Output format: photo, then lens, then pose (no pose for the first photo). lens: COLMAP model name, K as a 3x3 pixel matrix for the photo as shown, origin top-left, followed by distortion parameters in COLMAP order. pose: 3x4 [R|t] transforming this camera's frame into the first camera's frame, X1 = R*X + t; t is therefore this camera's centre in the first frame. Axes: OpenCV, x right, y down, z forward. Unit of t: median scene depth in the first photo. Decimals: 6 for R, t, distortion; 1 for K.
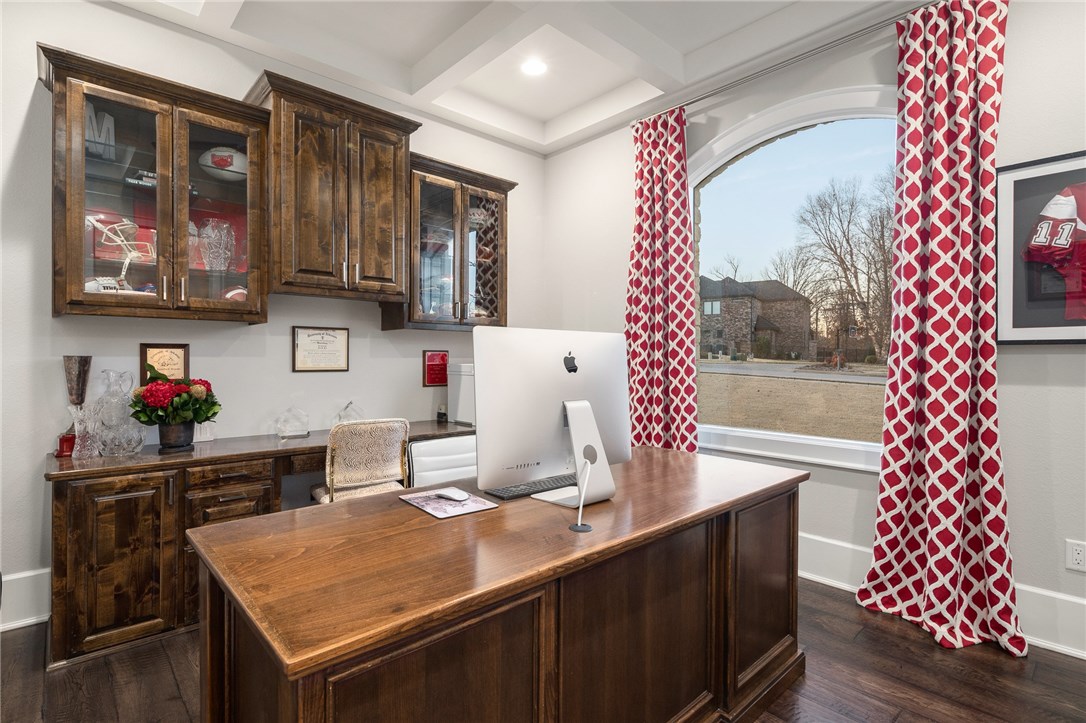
lens RADIAL K [[532.6, 0, 541.6], [0, 532.6, 364.6], [0, 0, 1]] dist [0.003628, -0.004917]
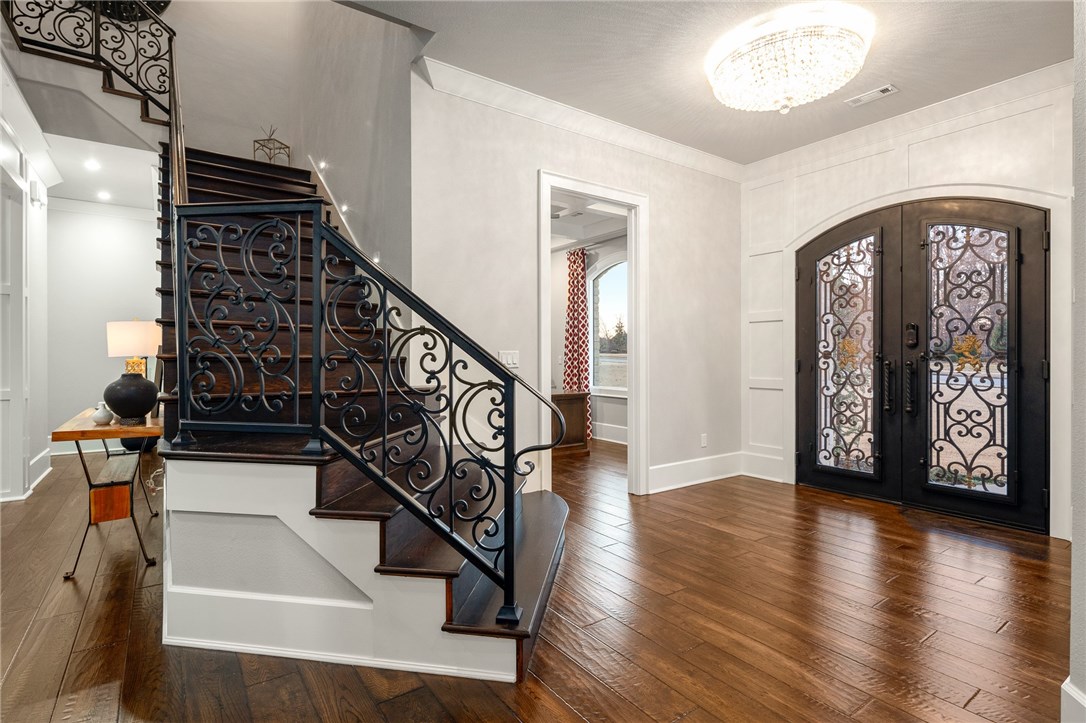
lens RADIAL K [[532.6, 0, 543.7], [0, 532.6, 359.0], [0, 0, 1]] dist [0.003628, -0.004917]
pose [[0.991124, -0.000802, -0.132942, 0.392362], [0.001056, 0.999998, 0.001842, -0.005449], [0.132940, -0.001966, 0.991122, -1.298449]]
